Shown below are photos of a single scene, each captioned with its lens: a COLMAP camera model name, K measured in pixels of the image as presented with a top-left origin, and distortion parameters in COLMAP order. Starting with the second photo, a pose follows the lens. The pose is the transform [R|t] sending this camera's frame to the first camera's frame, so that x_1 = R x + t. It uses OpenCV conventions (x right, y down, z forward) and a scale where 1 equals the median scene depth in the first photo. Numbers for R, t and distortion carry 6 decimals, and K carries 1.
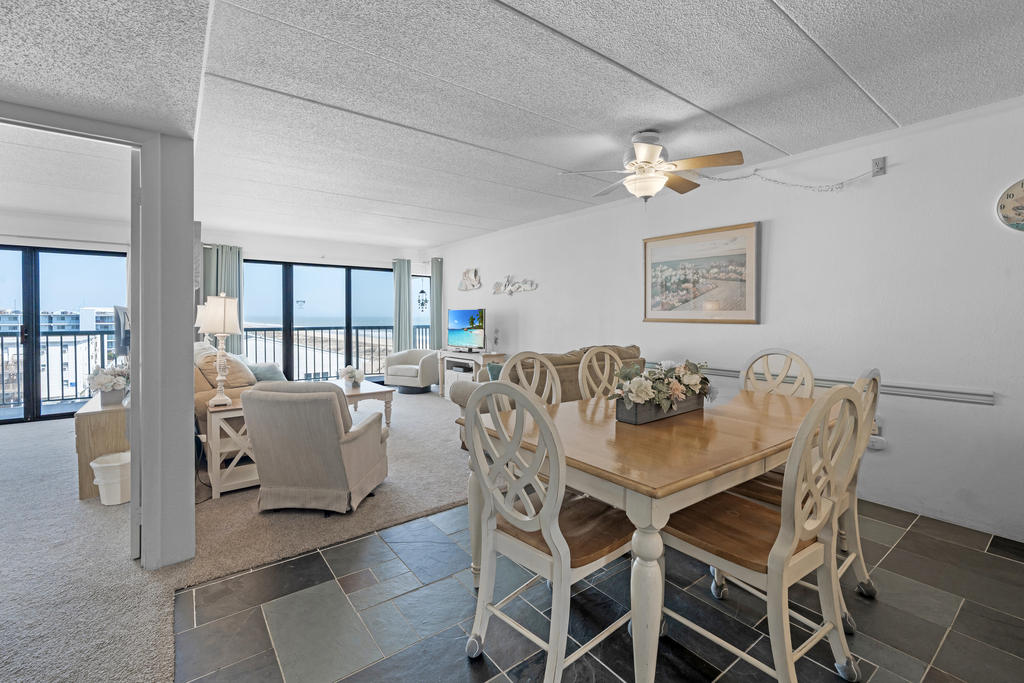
lens RADIAL K [[442.5, 0, 510.9], [0, 442.5, 318.2], [0, 0, 1]] dist [-0.001467, 0.000548]
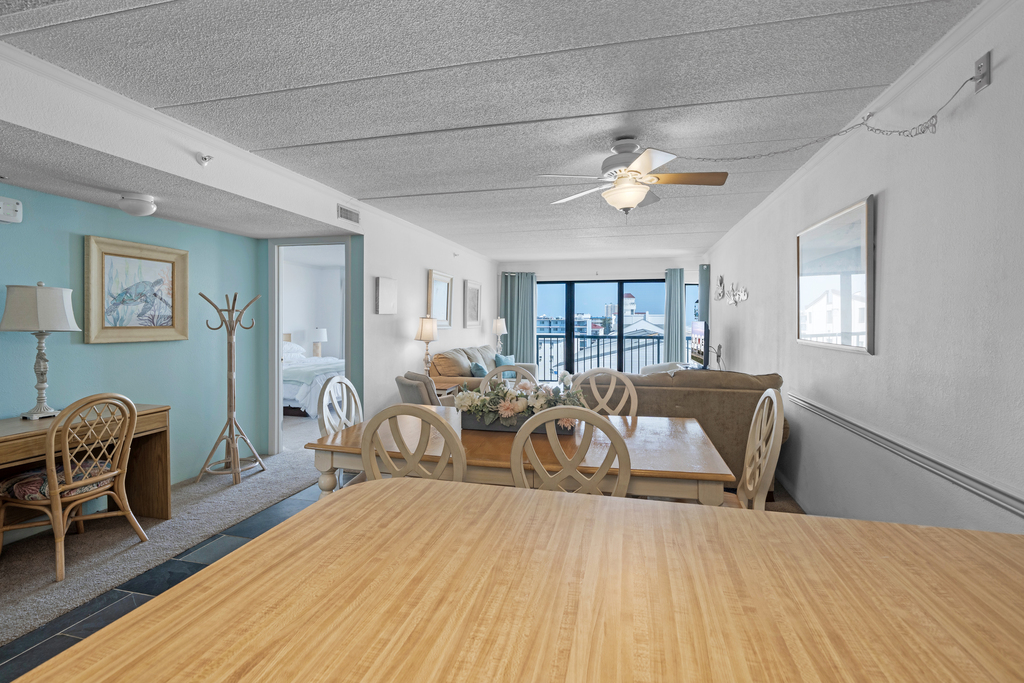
lens RADIAL K [[474.2, 0, 510.3], [0, 474.2, 322.7], [0, 0, 1]] dist [0.007364, -0.001225]
pose [[0.619498, 0.008450, -0.784953, 0.443877], [-0.011370, 0.999934, 0.001791, -0.016420], [0.784916, 0.007815, 0.619553, 0.093464]]
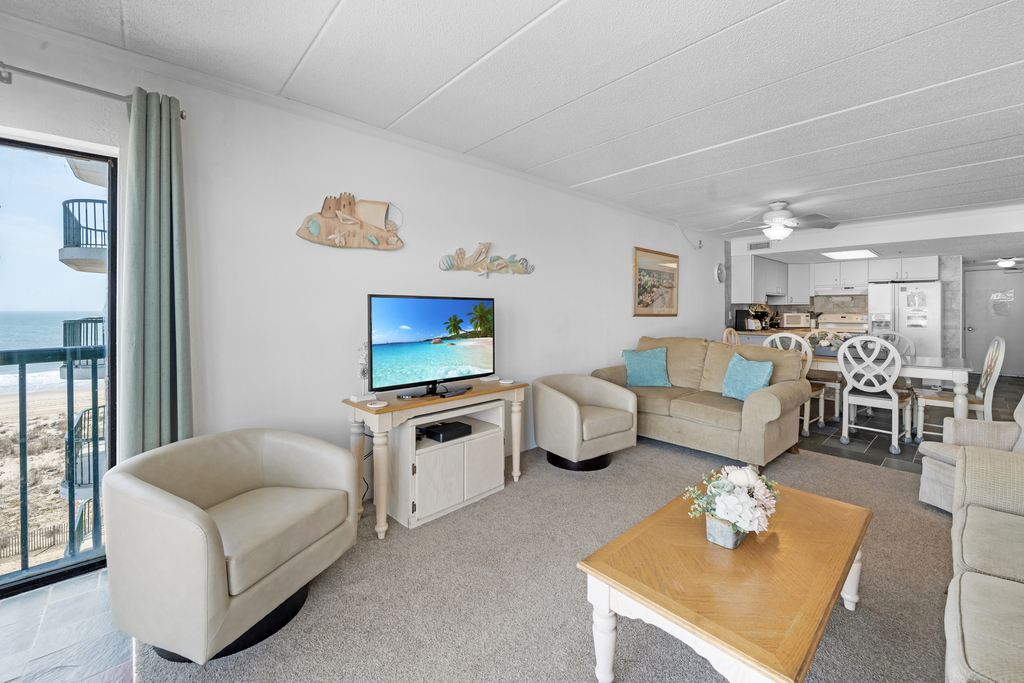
lens RADIAL K [[410.0, 0, 518.6], [0, 410.0, 313.7], [0, 0, 1]] dist [-0.002002, 0.000855]
pose [[-0.093233, -0.007656, 0.995615, -0.538655], [0.005265, 0.999953, 0.008182, -0.007198], [-0.995630, 0.006005, -0.093188, 0.998079]]
